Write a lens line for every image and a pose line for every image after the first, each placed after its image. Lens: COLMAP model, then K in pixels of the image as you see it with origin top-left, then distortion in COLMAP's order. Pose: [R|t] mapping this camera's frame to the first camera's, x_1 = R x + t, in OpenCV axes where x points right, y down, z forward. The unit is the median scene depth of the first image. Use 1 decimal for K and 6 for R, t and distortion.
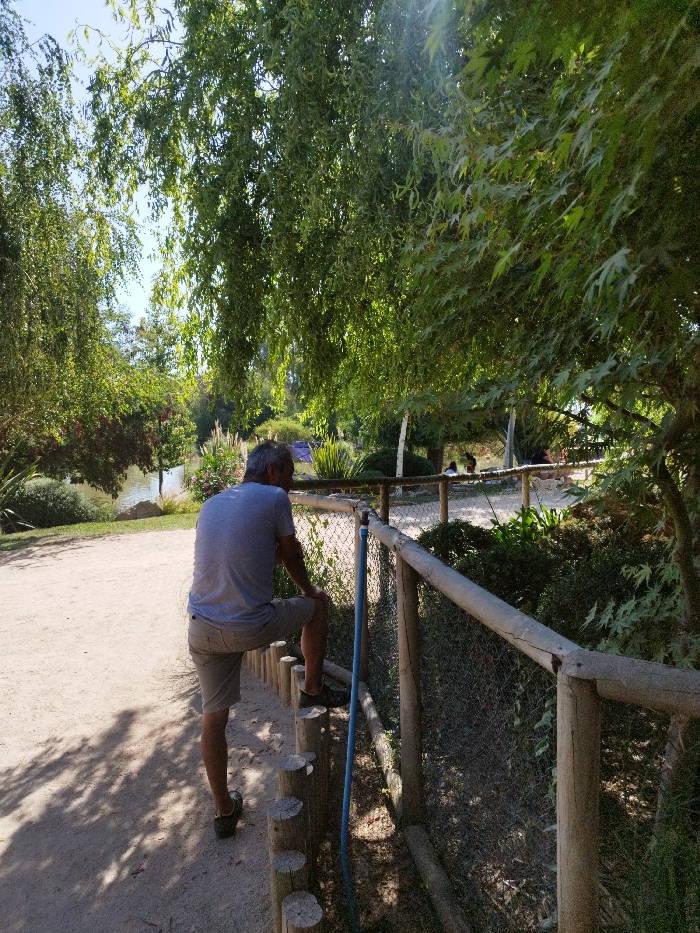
lens RADIAL K [[654.0, 0, 355.3], [0, 654.0, 468.3], [0, 0, 1]] dist [0.007512, -0.002558]
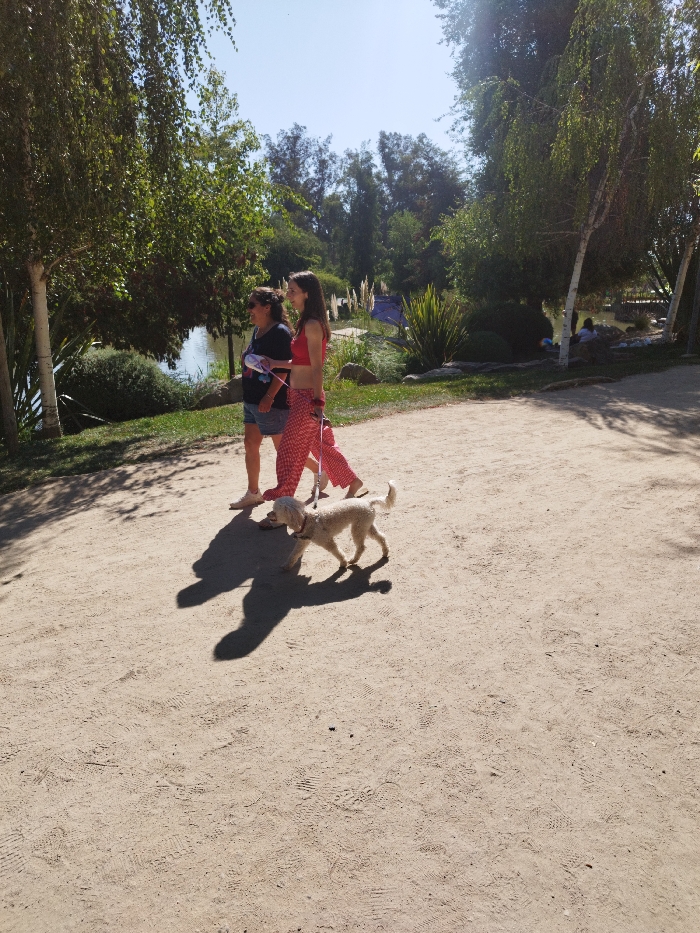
lens RADIAL K [[654.0, 0, 344.0], [0, 654.0, 467.5], [0, 0, 1]] dist [0.007512, -0.002558]
pose [[0.999008, -0.002618, -0.044457, -0.192174], [0.012028, 0.977036, 0.212736, -0.007544], [0.042879, -0.213060, 0.976098, 0.297222]]
